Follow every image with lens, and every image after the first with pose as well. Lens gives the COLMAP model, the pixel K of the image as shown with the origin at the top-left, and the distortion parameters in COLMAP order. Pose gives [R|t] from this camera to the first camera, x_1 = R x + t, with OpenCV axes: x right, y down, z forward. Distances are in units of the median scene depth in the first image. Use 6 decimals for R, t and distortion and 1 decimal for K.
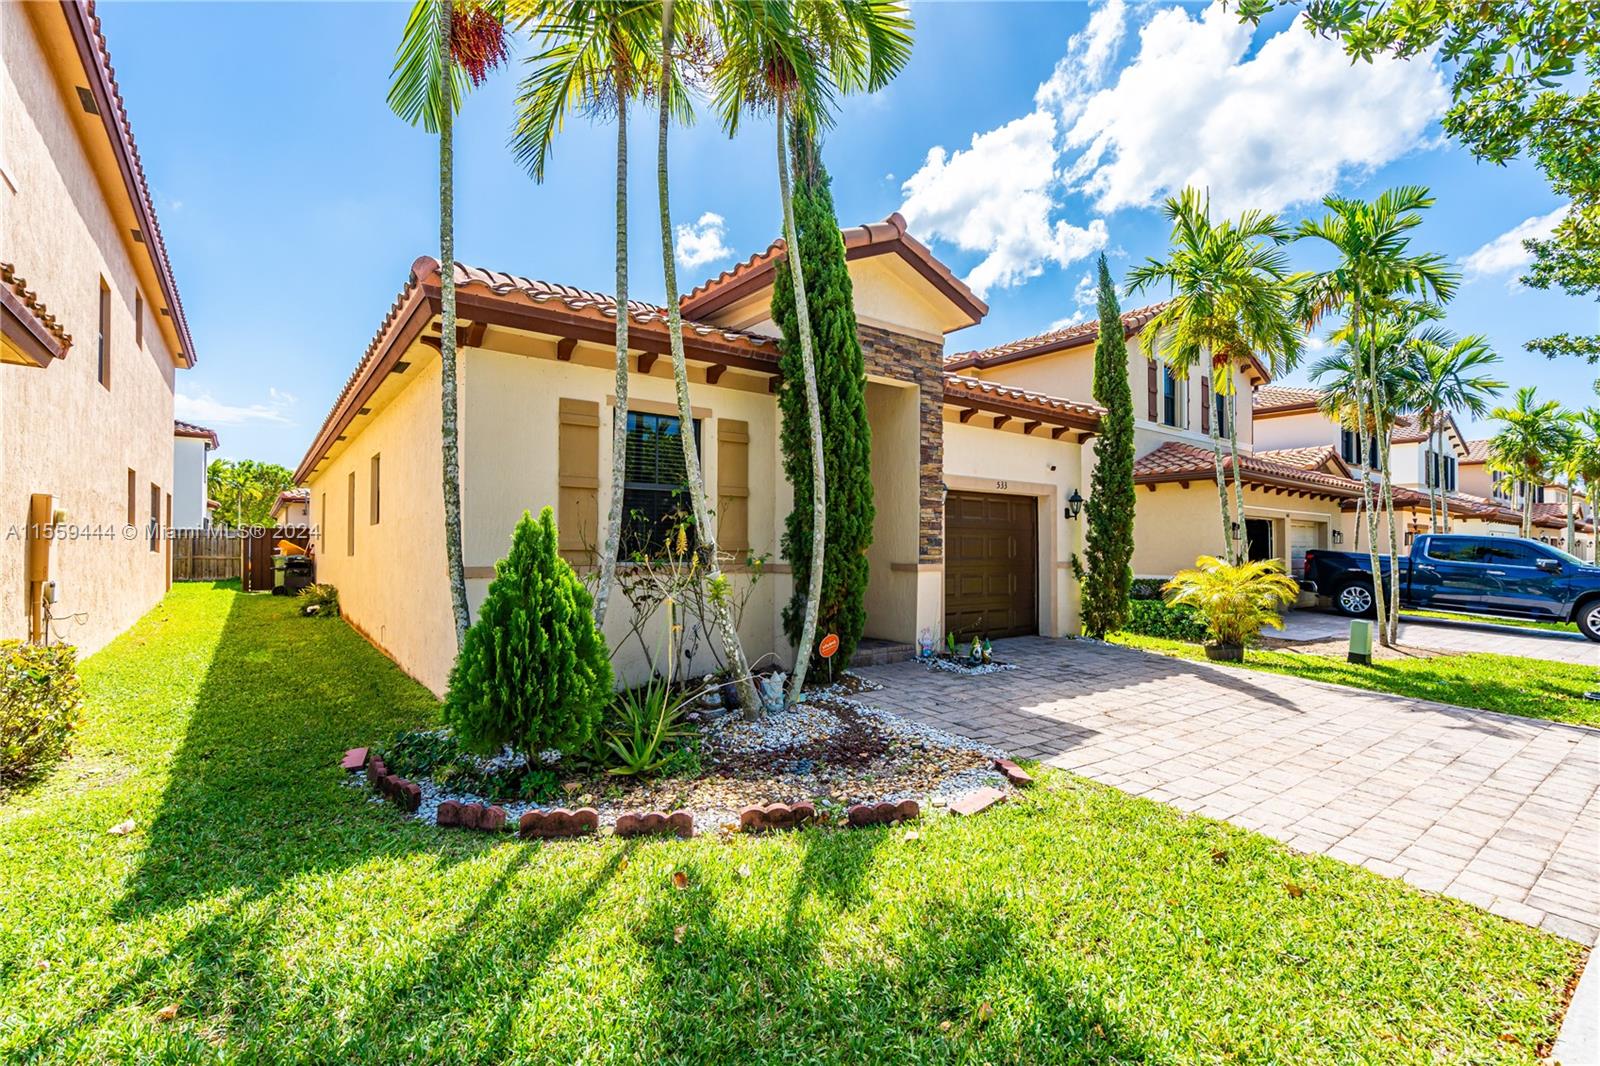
lens RADIAL K [[730.2, 0, 800.0], [0, 730.2, 533.0], [0, 0, 1]] dist [-0.000655, -0.000138]
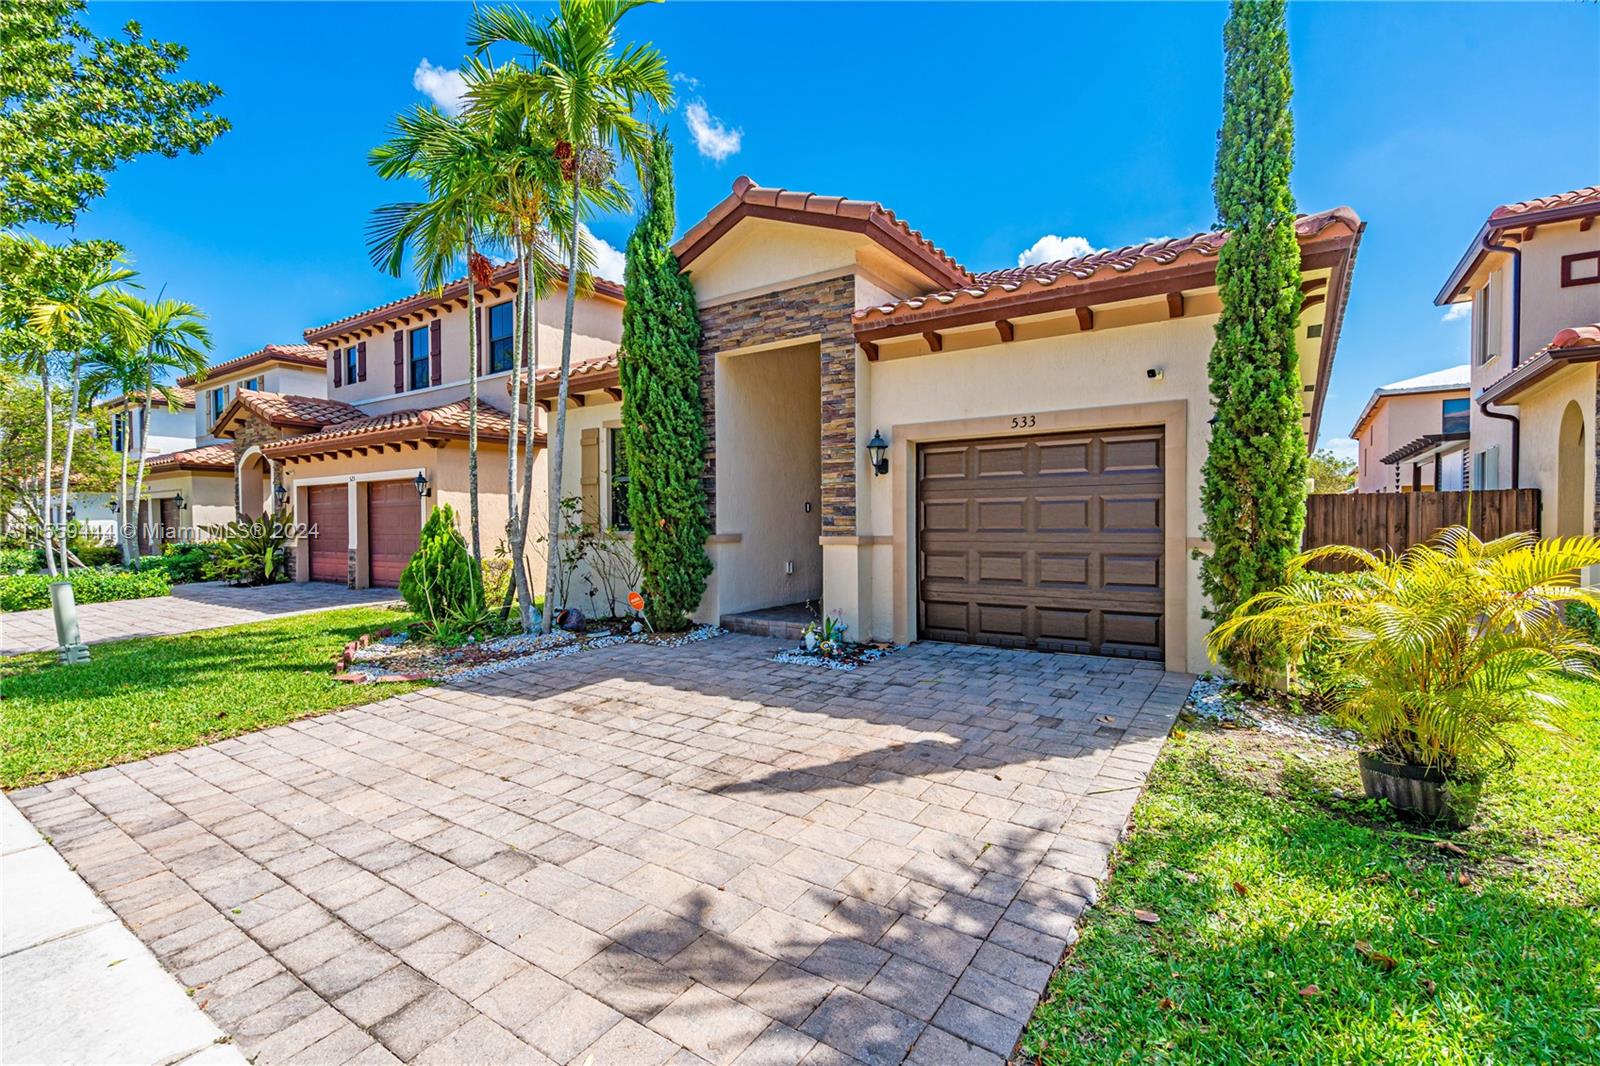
lens RADIAL K [[700.6, 0, 800.0], [0, 700.6, 533.0], [0, 0, 1]] dist [0.000690, 0.000035]
pose [[0.316773, 0.010344, -0.948445, 1.105696], [0.025169, 0.999497, 0.019307, 0.026612], [0.948168, -0.029988, 0.316353, 0.792342]]
